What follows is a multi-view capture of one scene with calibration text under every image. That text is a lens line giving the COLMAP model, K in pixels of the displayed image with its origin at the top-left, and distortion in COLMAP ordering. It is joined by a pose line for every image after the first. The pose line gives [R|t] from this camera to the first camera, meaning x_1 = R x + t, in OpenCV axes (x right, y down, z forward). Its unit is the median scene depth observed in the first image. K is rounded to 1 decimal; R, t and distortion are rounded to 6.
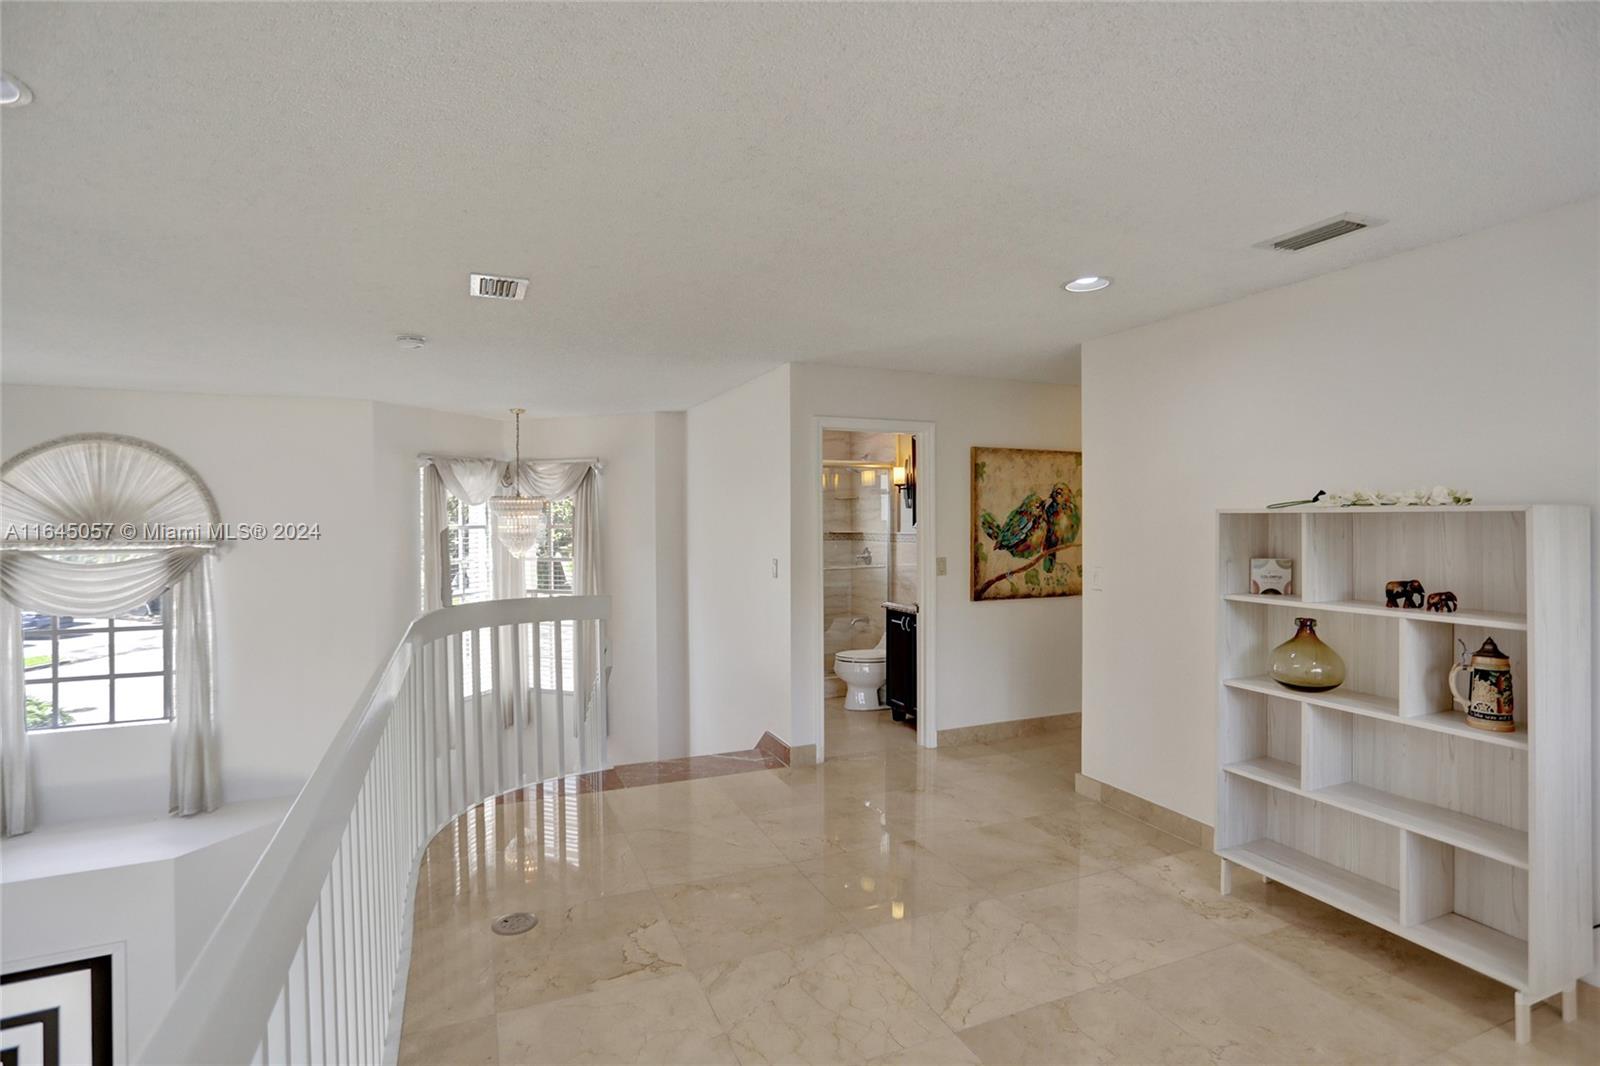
lens RADIAL K [[789.1, 0, 794.8], [0, 789.1, 524.8], [0, 0, 1]] dist [-0.060174, 0.036256]
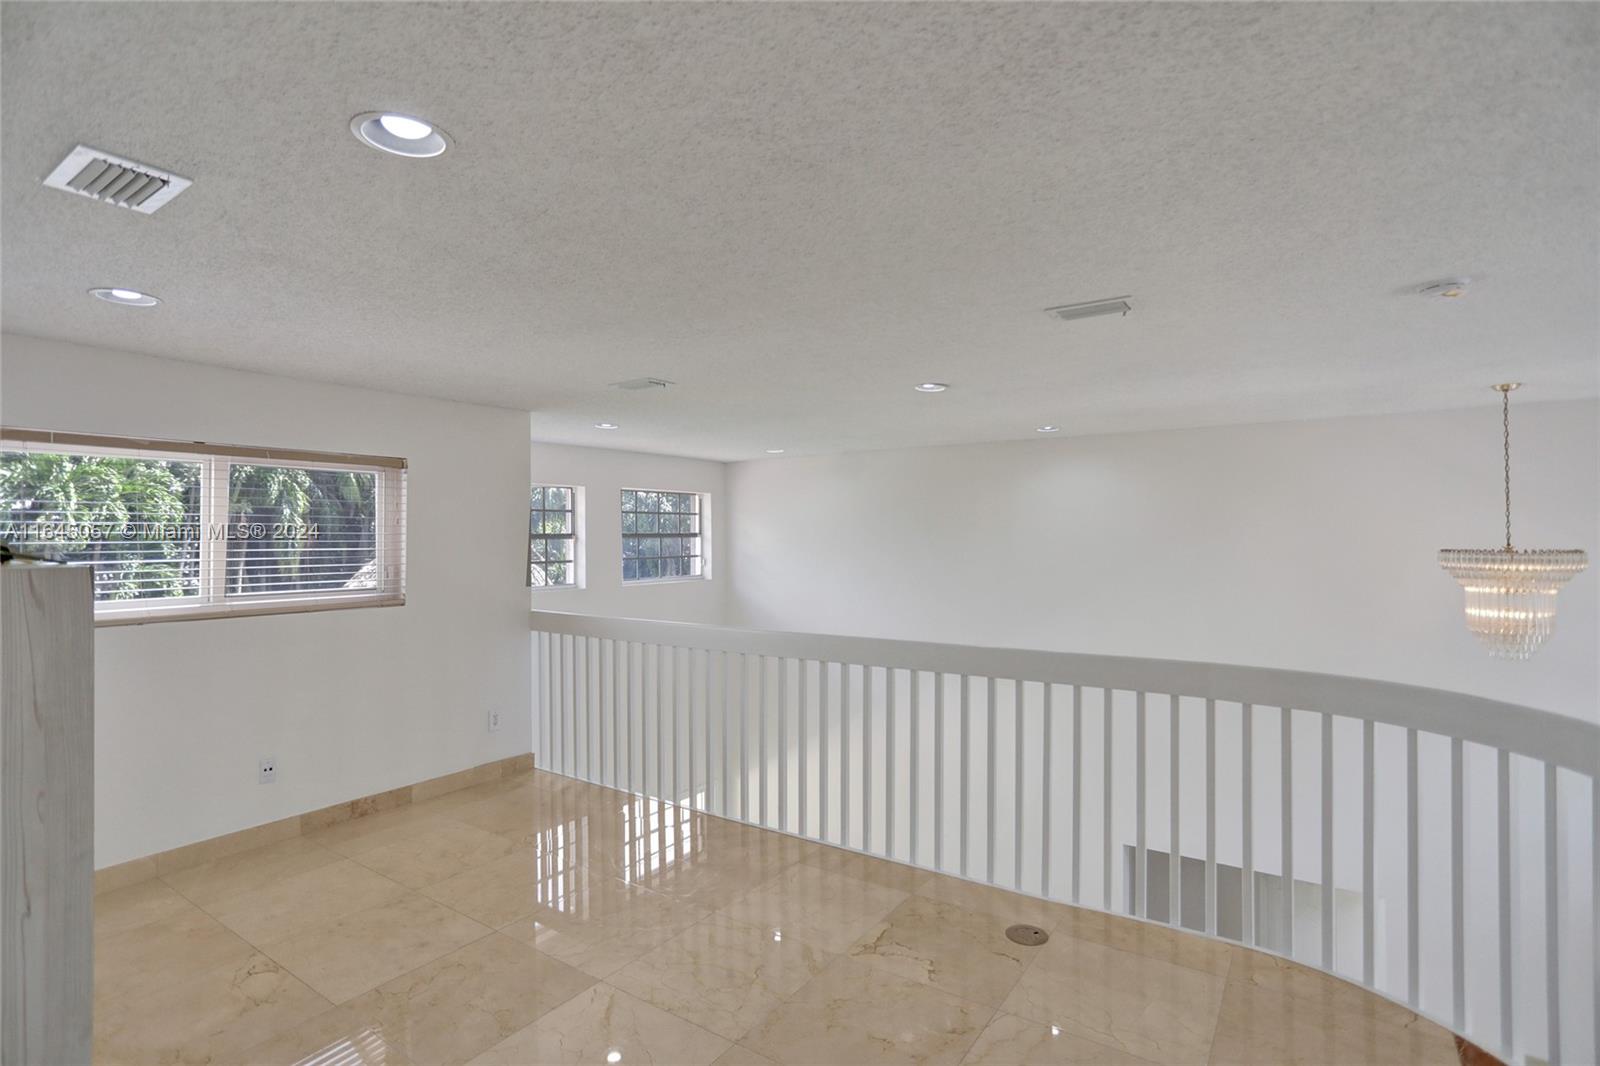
lens RADIAL K [[789.1, 0, 794.8], [0, 789.1, 524.8], [0, 0, 1]] dist [-0.060174, 0.036256]
pose [[-0.846207, 0.000401, -0.532854, 0.543800], [0.008937, 0.999870, -0.013440, -0.039003], [0.532780, -0.016135, -0.846100, 2.005219]]
